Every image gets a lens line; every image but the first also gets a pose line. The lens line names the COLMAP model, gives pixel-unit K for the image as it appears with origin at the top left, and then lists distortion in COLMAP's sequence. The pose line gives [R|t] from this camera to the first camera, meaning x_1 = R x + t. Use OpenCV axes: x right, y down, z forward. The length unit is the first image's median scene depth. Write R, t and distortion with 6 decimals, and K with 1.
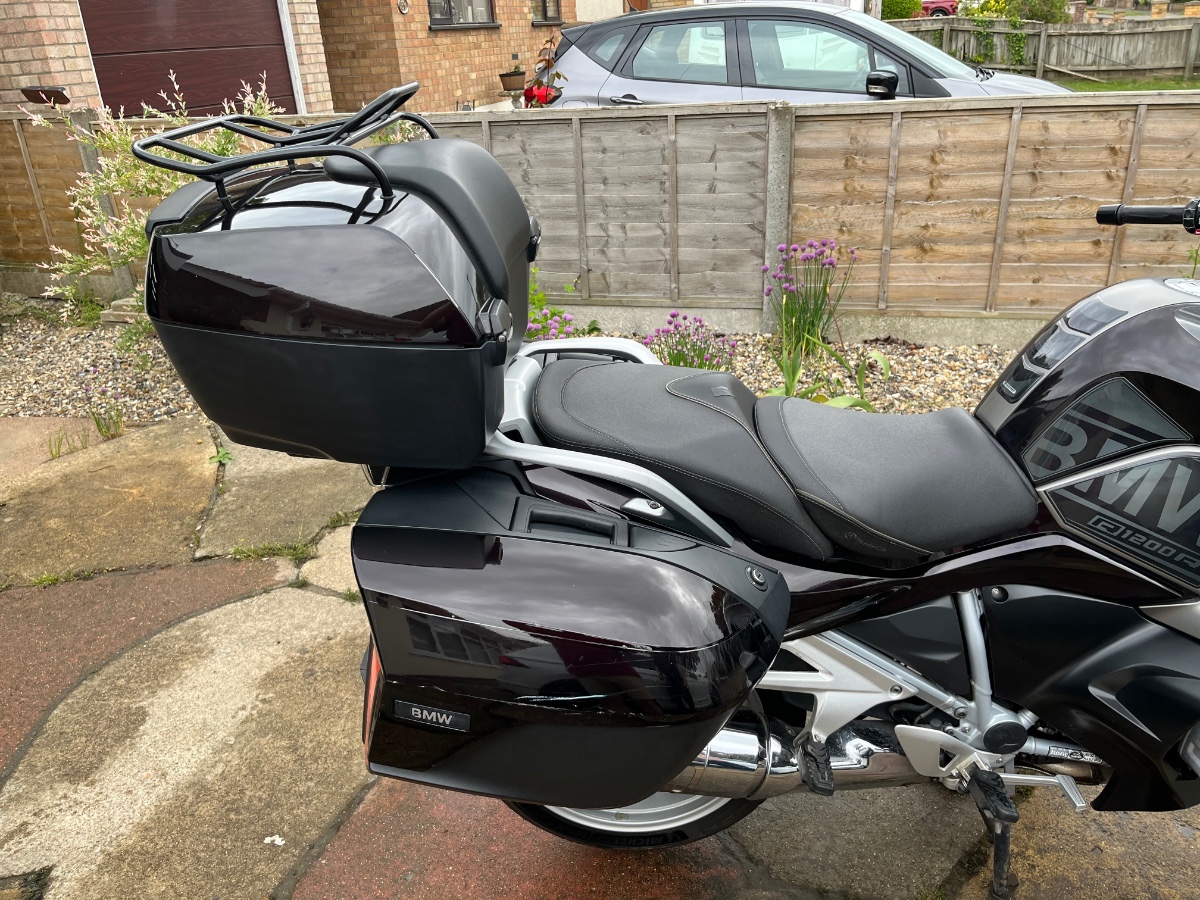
lens RADIAL K [[932.9, 0, 600.0], [0, 932.9, 450.0], [0, 0, 1]] dist [0.068792, -0.106851]
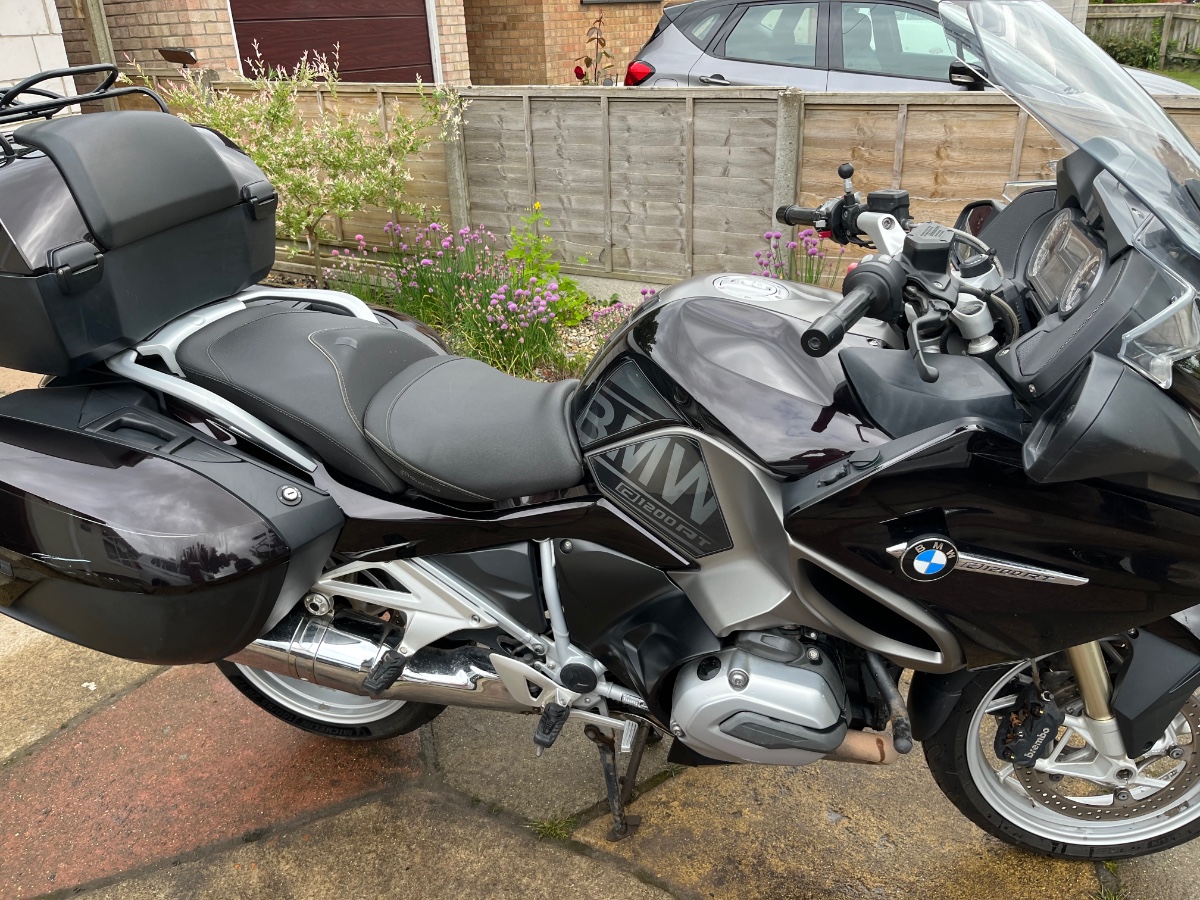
lens RADIAL K [[932.9, 0, 600.0], [0, 932.9, 450.0], [0, 0, 1]] dist [0.068792, -0.106851]
pose [[0.974544, 0.113739, -0.193204, 0.220314], [-0.108859, 0.993415, 0.035727, -0.001678], [0.195995, -0.013785, 0.980508, -0.026813]]
